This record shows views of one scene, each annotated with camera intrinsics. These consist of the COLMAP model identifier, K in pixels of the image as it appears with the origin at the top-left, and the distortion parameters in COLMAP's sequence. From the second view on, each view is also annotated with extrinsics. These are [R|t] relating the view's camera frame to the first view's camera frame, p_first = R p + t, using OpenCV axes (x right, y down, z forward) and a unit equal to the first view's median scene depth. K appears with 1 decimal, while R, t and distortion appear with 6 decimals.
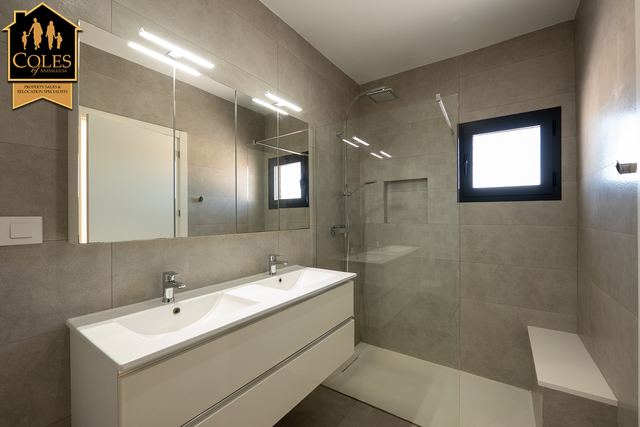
lens RADIAL K [[268.2, 0, 320.0], [0, 268.2, 213.5], [0, 0, 1]] dist [-0.005732, -0.000198]
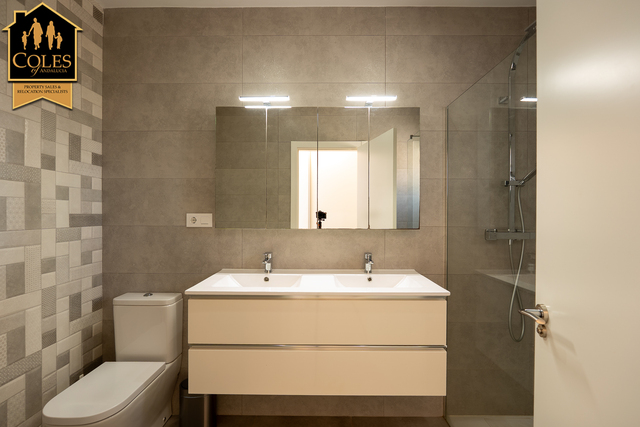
lens RADIAL K [[272.3, 0, 320.0], [0, 272.3, 213.5], [0, 0, 1]] dist [-0.001626, -0.000155]
pose [[0.570219, 0.005636, -0.821473, 0.564756], [0.000059, 0.999976, 0.006901, -0.001417], [0.821492, -0.003983, 0.570206, 0.269847]]
